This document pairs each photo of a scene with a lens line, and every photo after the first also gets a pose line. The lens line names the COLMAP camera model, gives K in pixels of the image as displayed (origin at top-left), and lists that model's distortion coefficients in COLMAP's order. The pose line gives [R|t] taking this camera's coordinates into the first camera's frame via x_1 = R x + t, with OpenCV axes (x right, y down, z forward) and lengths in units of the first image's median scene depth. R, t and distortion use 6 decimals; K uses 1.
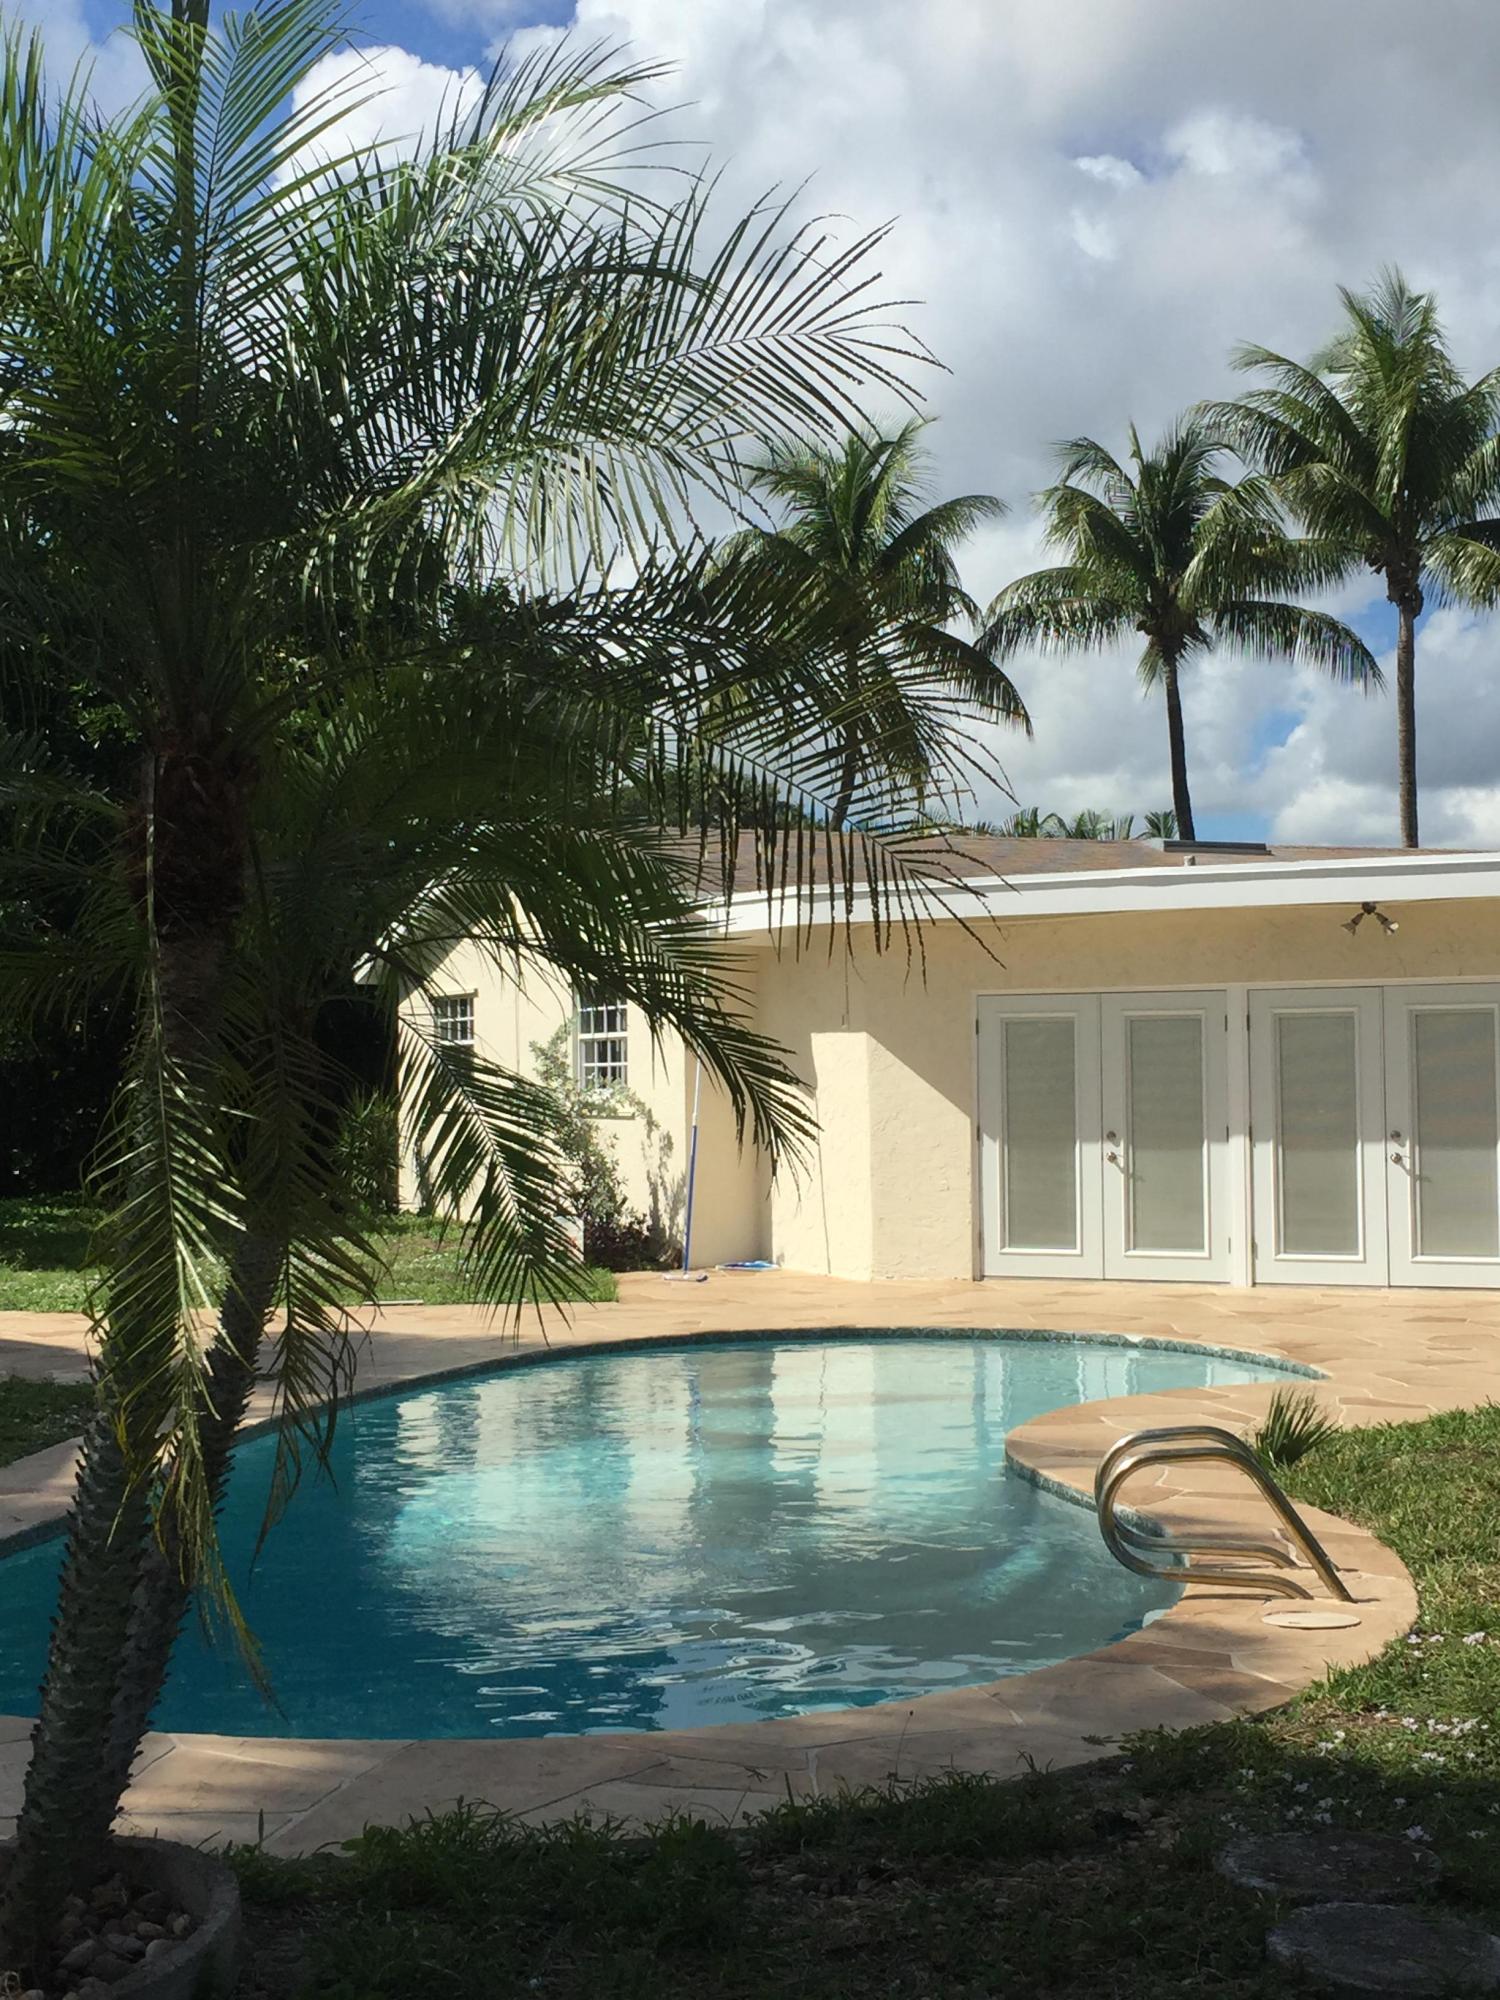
lens RADIAL K [[2699.7, 0, 746.9], [0, 2699.7, 999.6], [0, 0, 1]] dist [-0.000181, 0.000000]
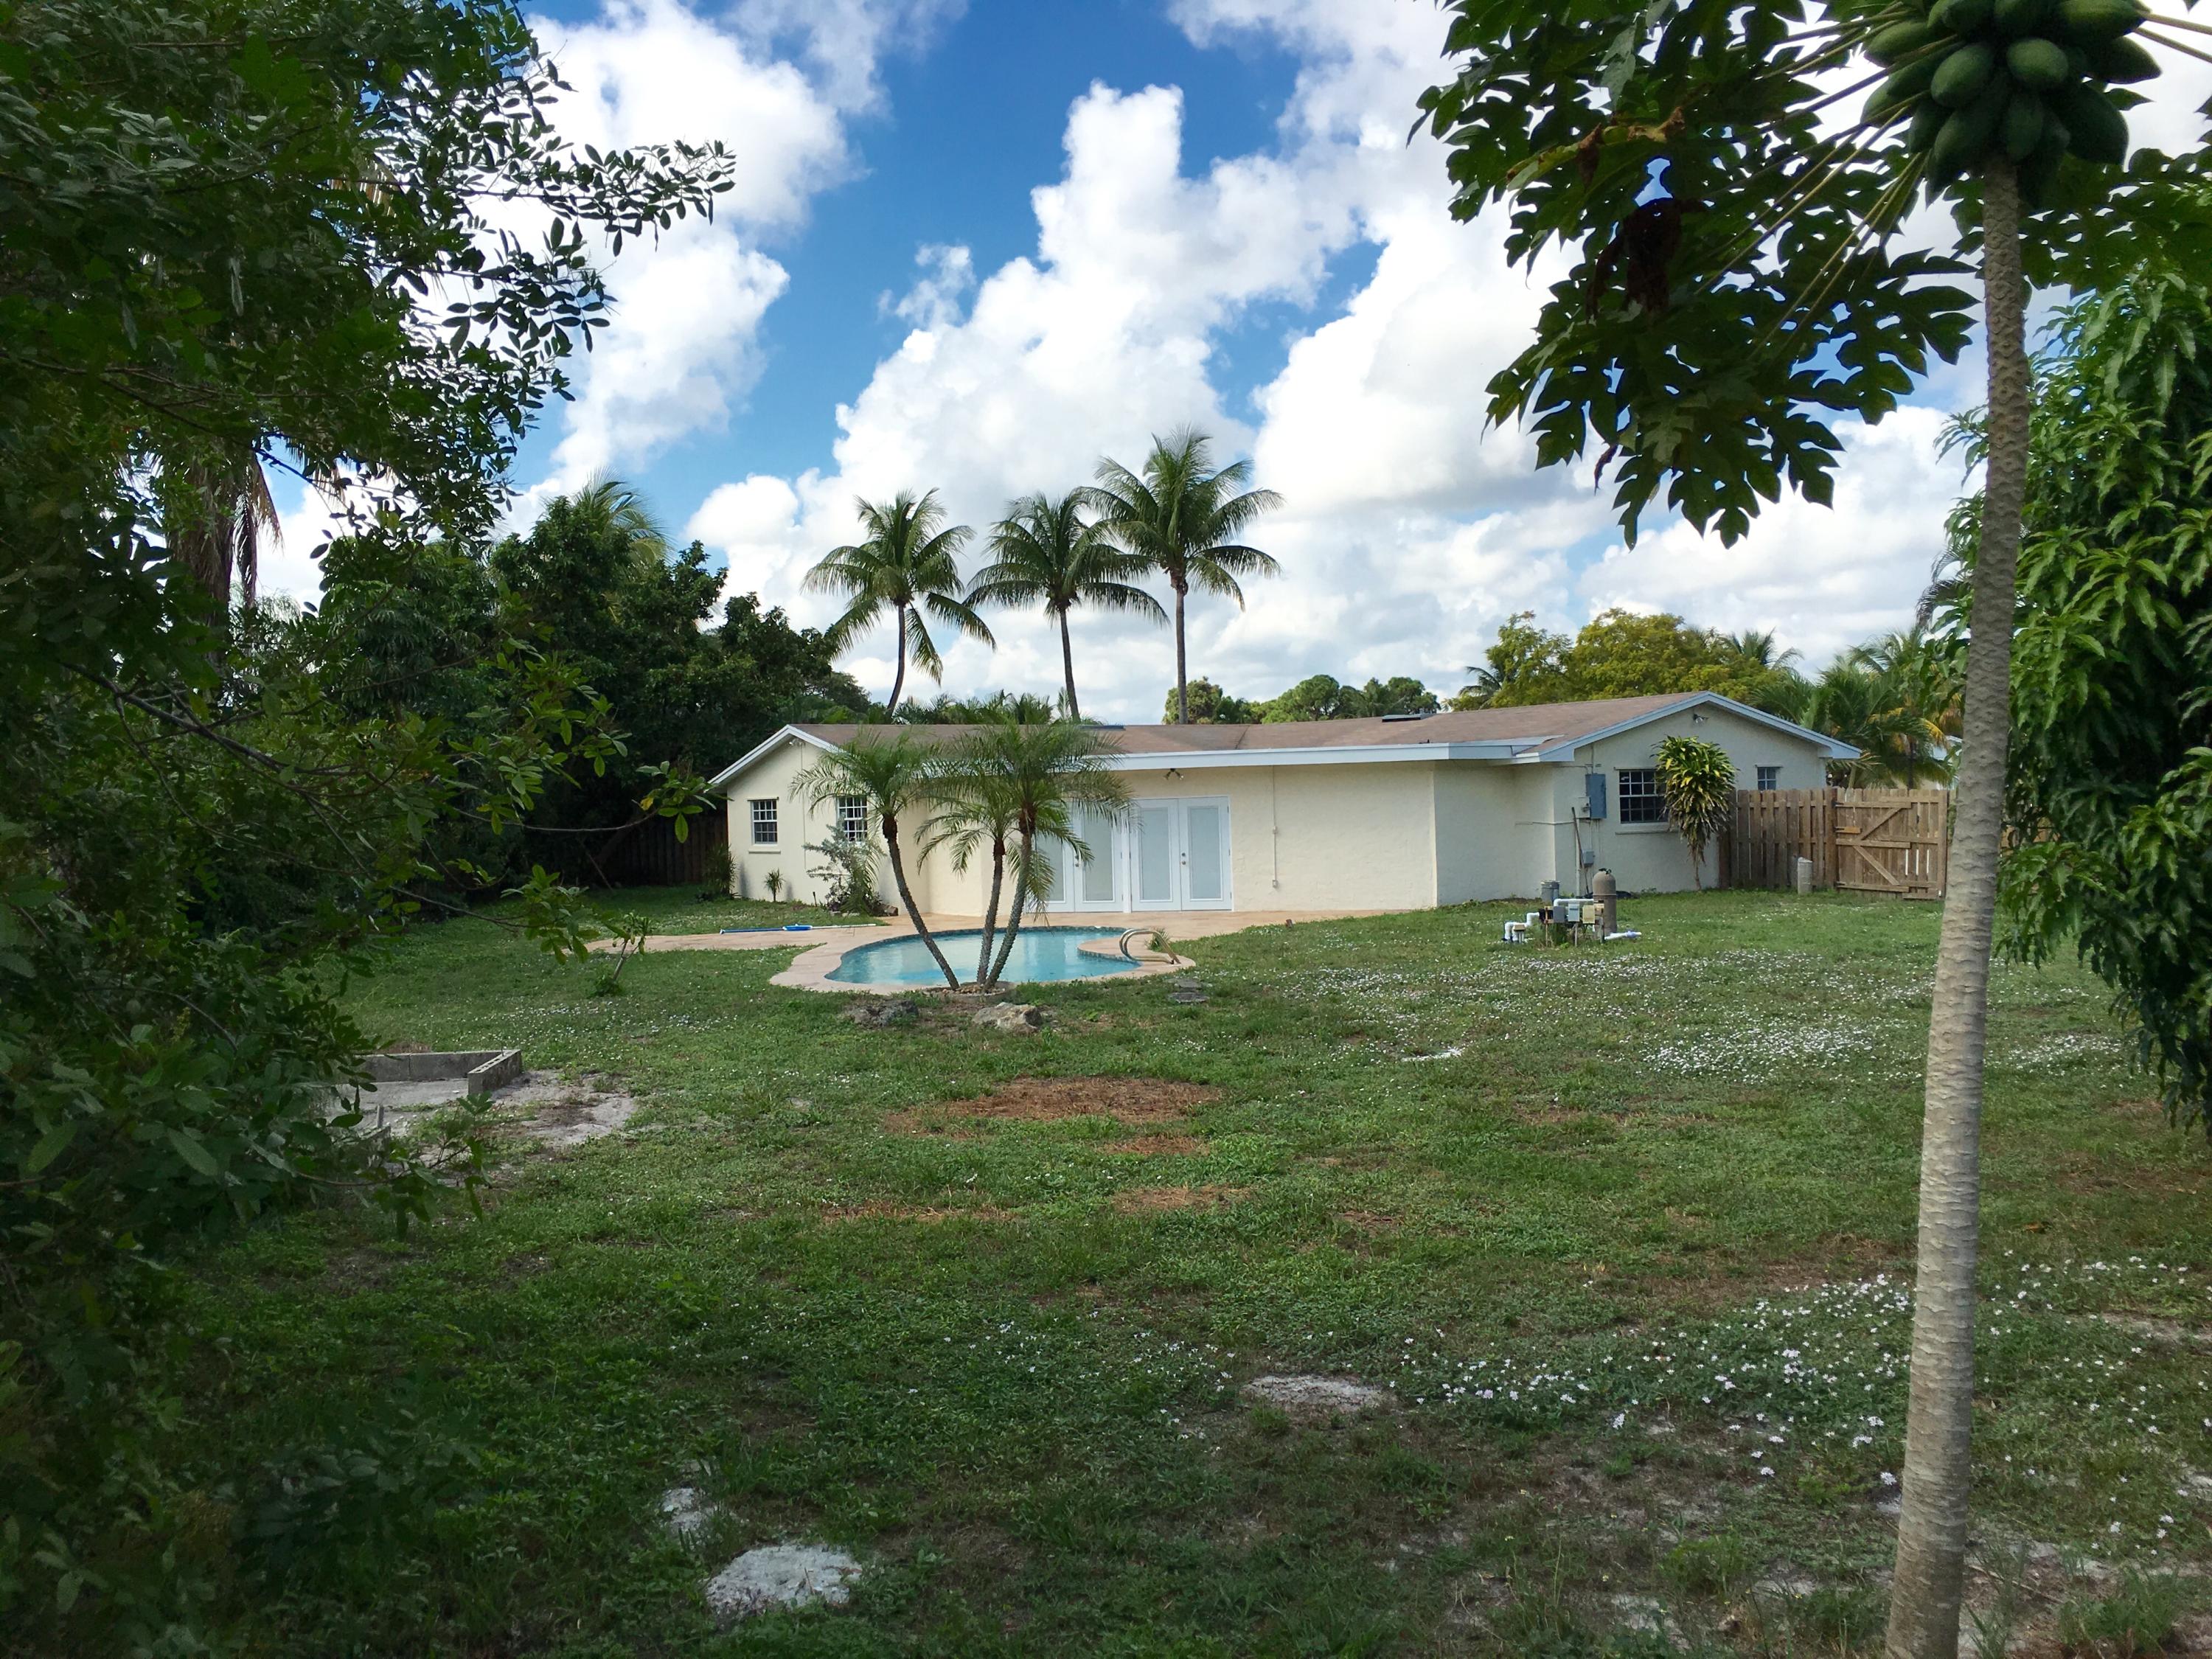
lens RADIAL K [[1878.6, 0, 1102.5], [0, 1878.6, 825.6], [0, 0, 1]] dist [-0.004022, -0.002398]
pose [[0.980378, -0.023223, 0.195756, -0.199897], [0.016793, 0.999266, 0.034441, -0.041482], [-0.196412, -0.030477, 0.980048, -0.807926]]
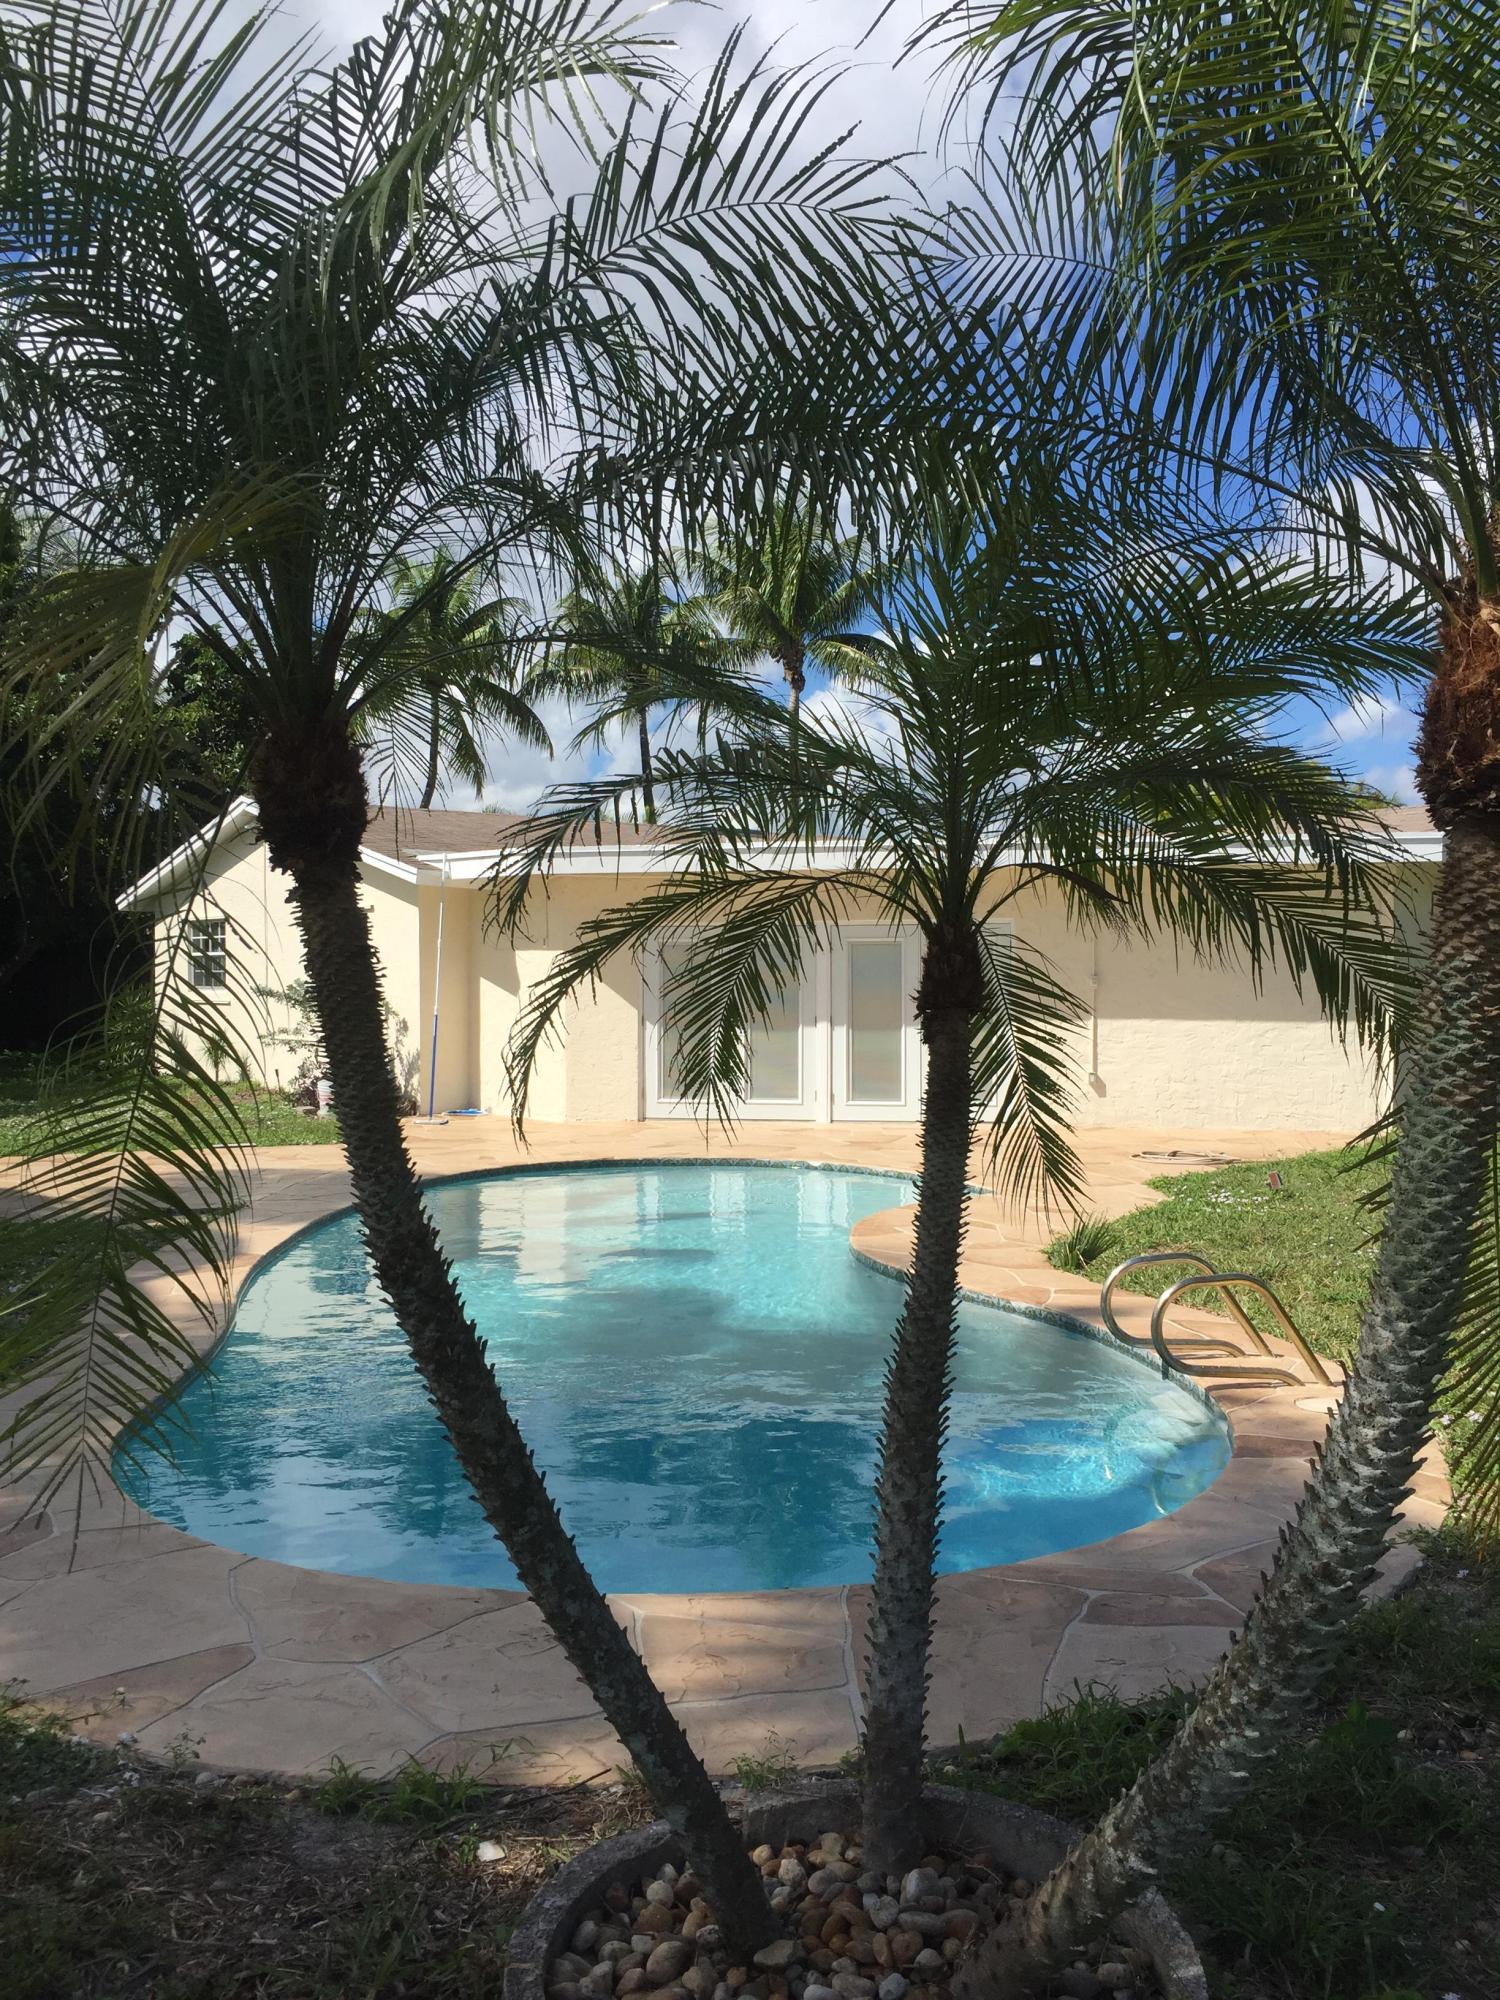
lens RADIAL K [[1687.0, 0, 756.6], [0, 1687.0, 991.1], [0, 0, 1]] dist [0.004002, -0.000657]
pose [[0.961407, 0.004627, 0.275090, -0.108777], [-0.014564, 0.999313, 0.034094, 0.001464], [-0.274743, -0.036784, 0.960814, 0.107022]]
